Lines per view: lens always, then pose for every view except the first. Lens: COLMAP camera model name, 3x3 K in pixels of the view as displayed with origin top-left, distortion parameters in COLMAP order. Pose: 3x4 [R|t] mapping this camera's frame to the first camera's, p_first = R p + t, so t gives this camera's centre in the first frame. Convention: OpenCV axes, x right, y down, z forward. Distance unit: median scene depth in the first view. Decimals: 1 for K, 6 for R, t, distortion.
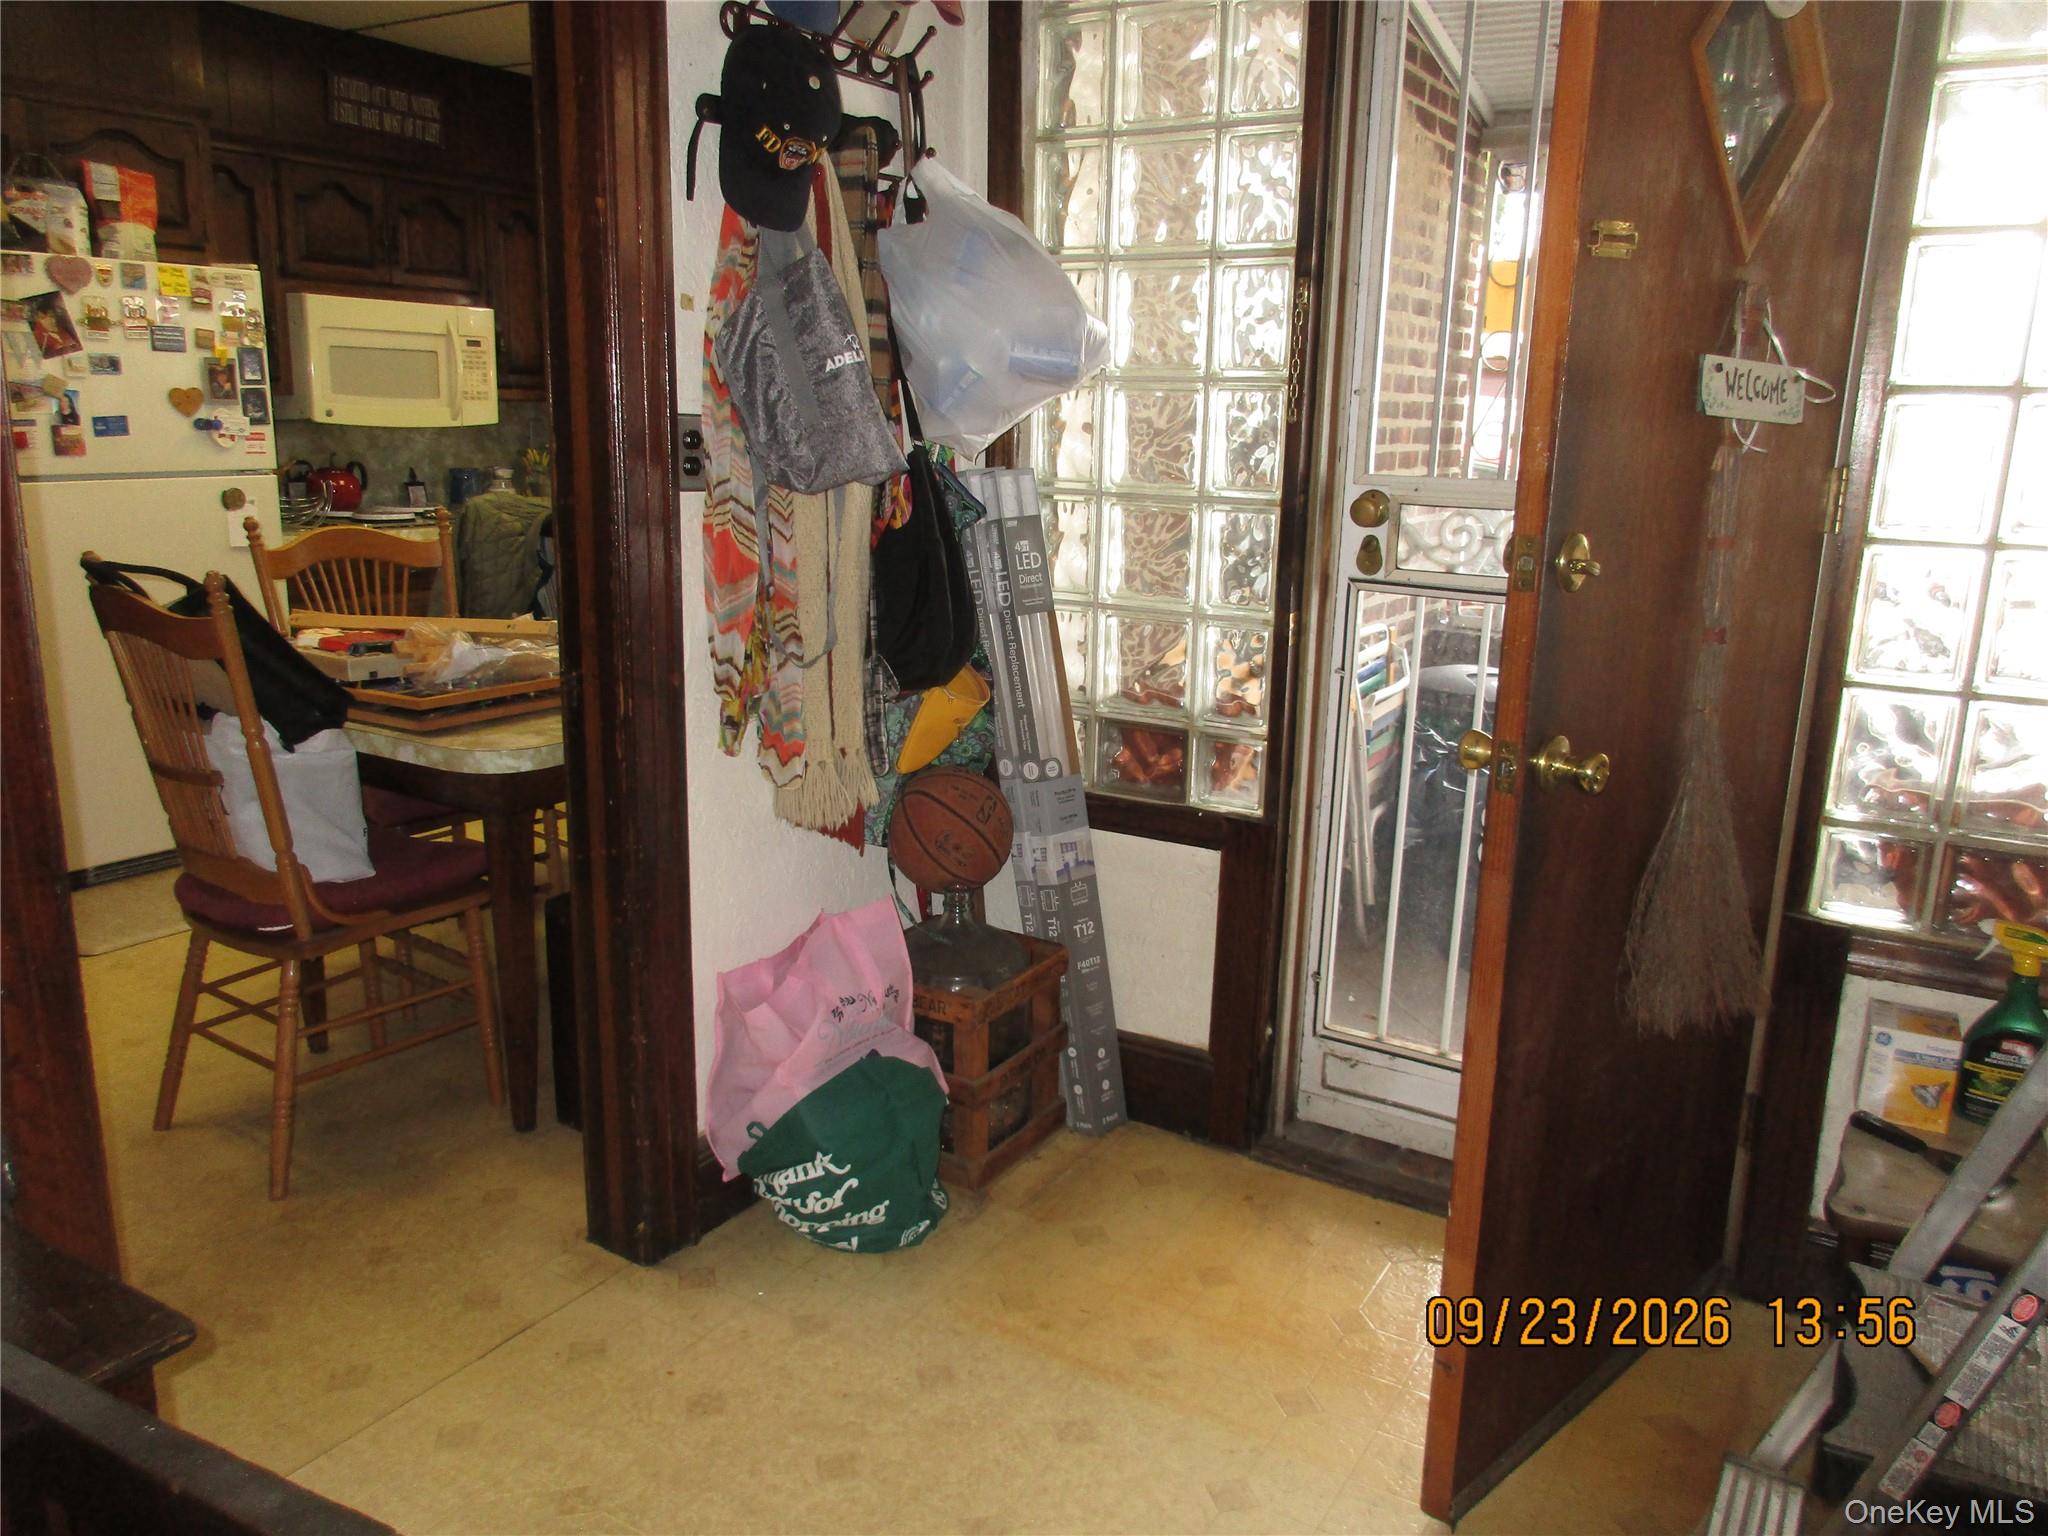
lens RADIAL K [[1517.4, 0, 1017.1], [0, 1517.4, 759.7], [0, 0, 1]] dist [-0.006555, -0.000457]
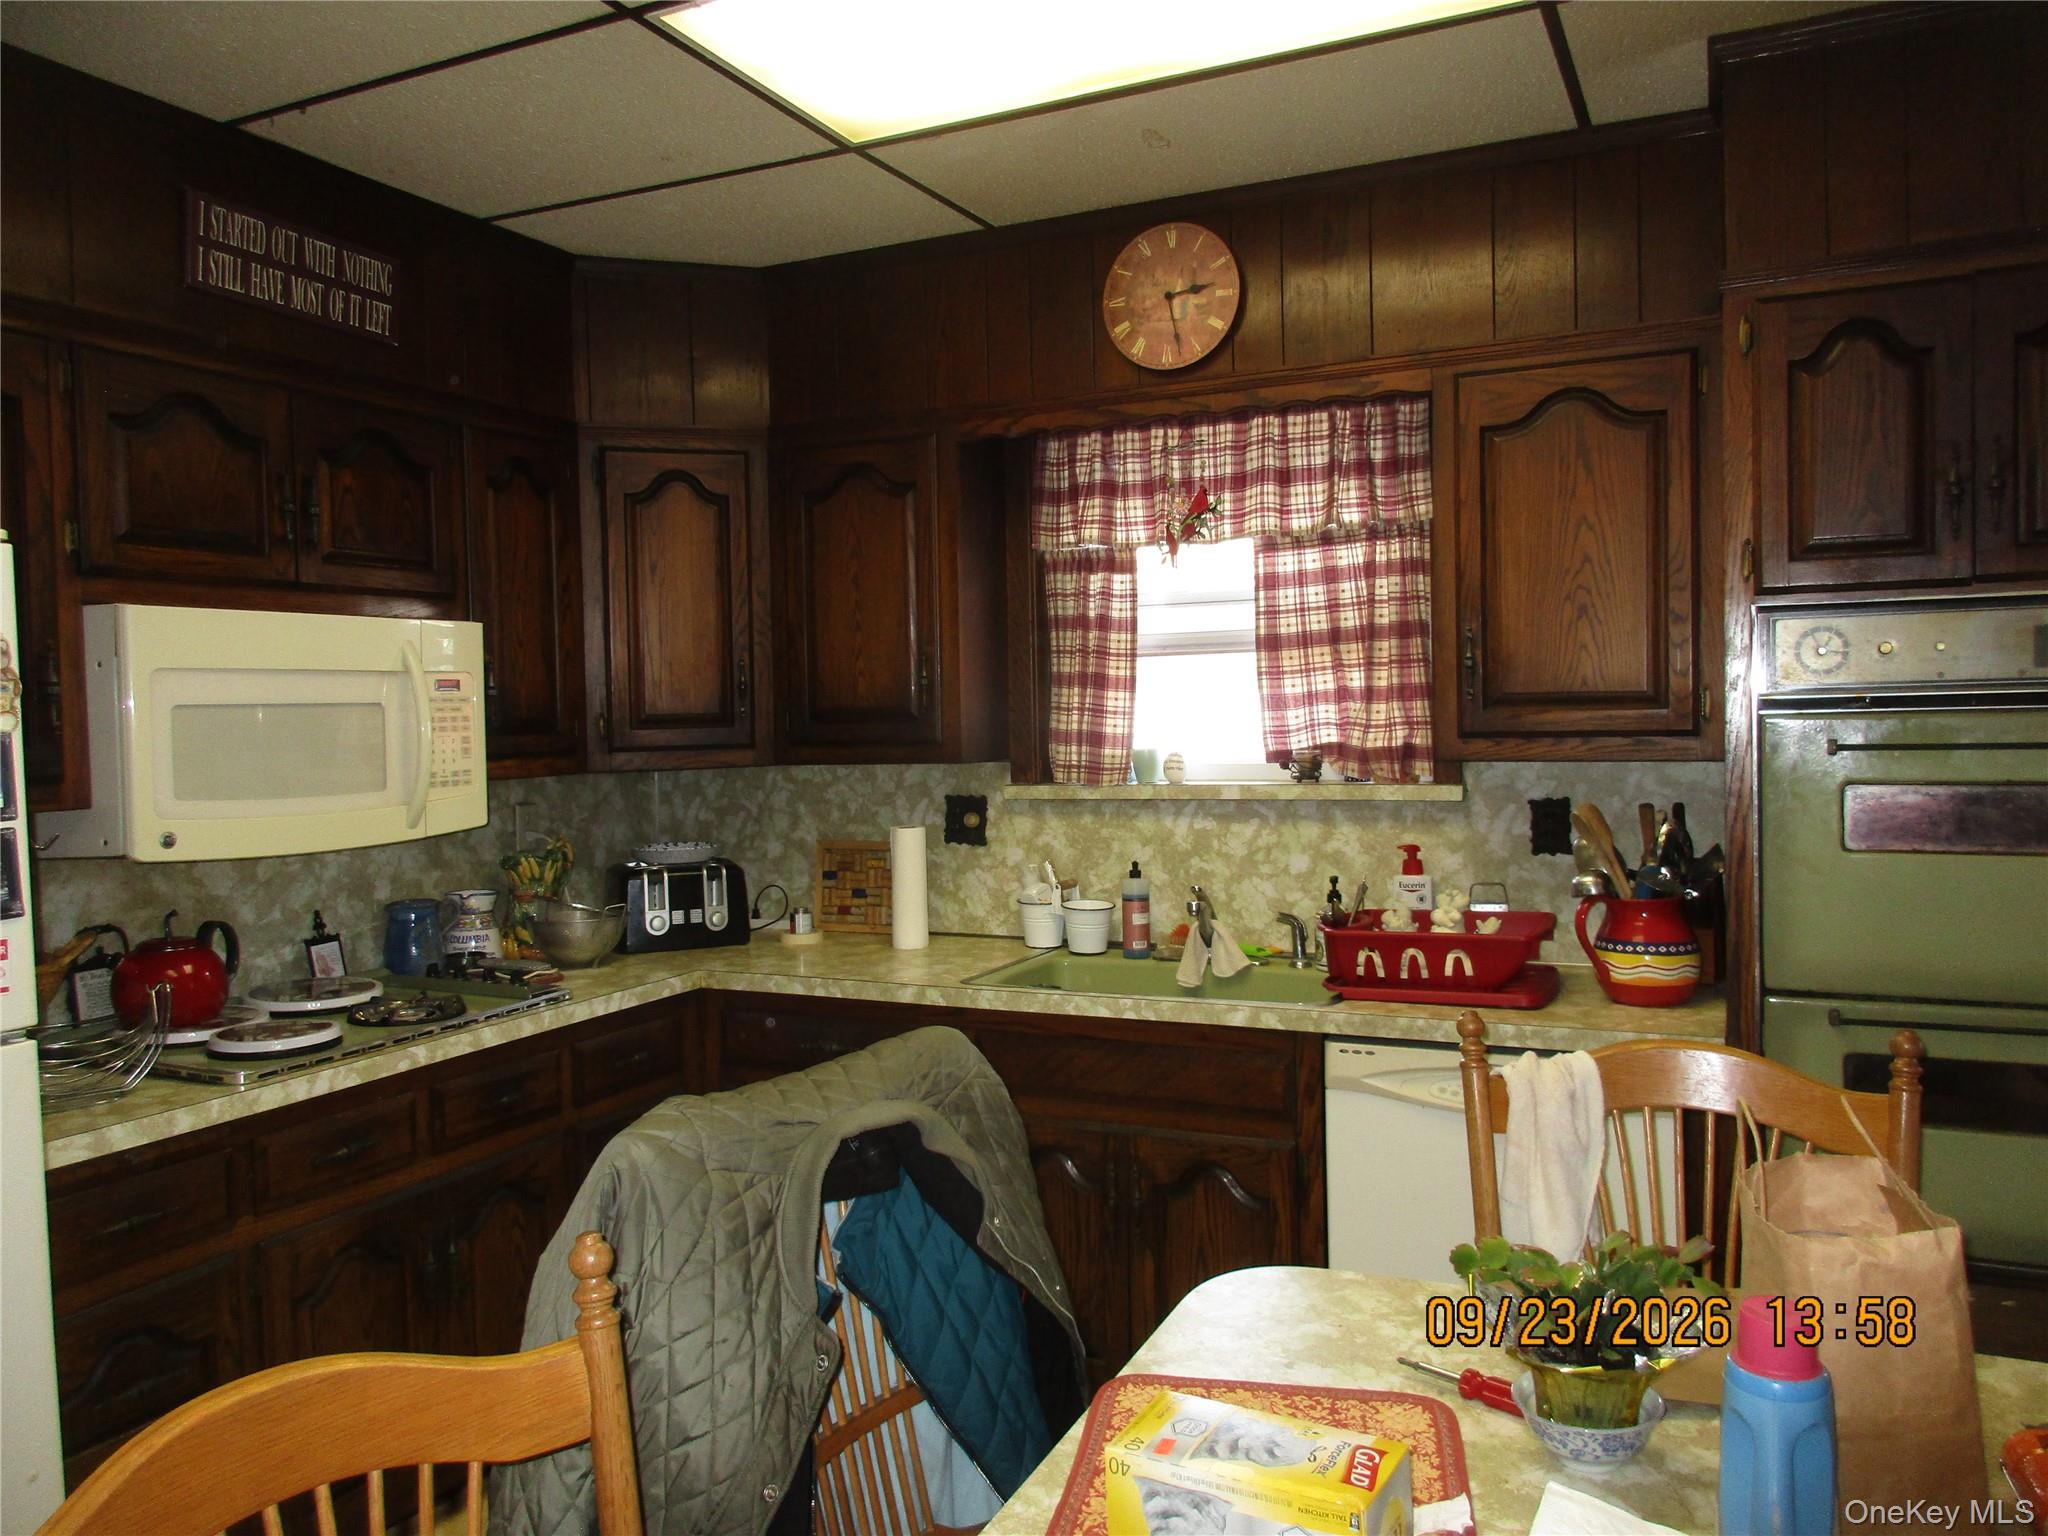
lens RADIAL K [[1517.4, 0, 1017.1], [0, 1517.4, 759.7], [0, 0, 1]] dist [-0.006555, -0.000457]
pose [[0.992629, -0.052046, 0.109445, -0.224228], [0.071988, 0.979717, -0.187009, -0.136823], [-0.097492, 0.193509, 0.976243, 0.470580]]
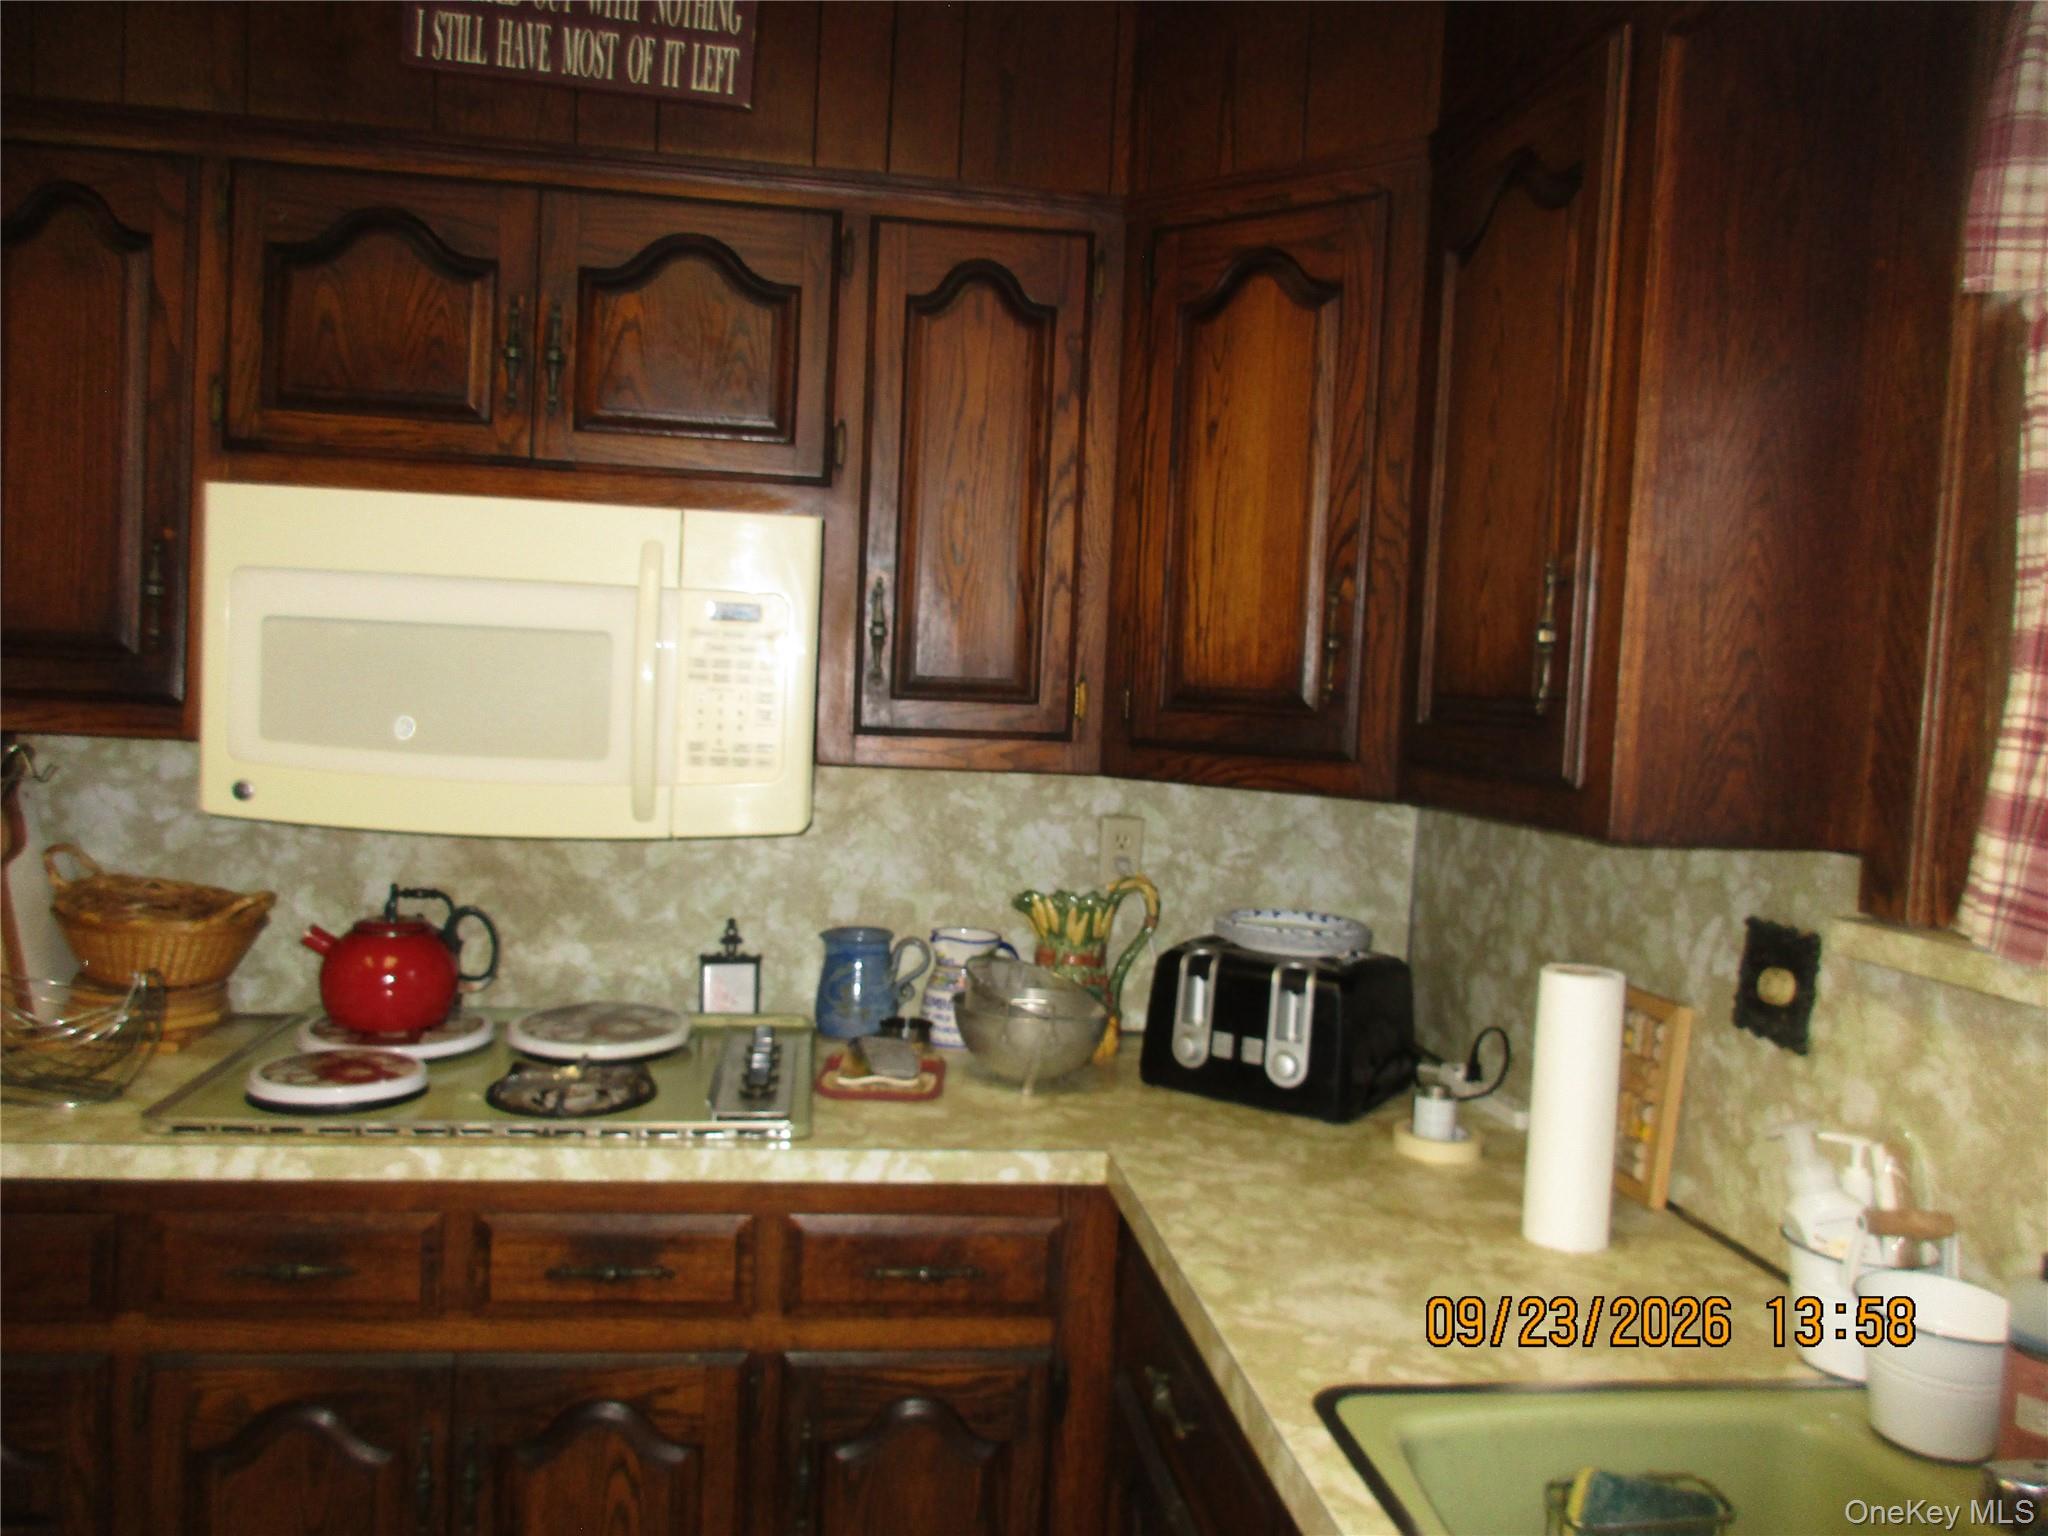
lens RADIAL K [[1517.4, 0, 1017.1], [0, 1517.4, 759.7], [0, 0, 1]] dist [-0.006555, -0.000457]
pose [[0.635469, 0.042455, -0.770958, -0.042587], [-0.204844, 0.971977, -0.115320, -0.220702], [0.744458, 0.231209, 0.626358, 0.861726]]
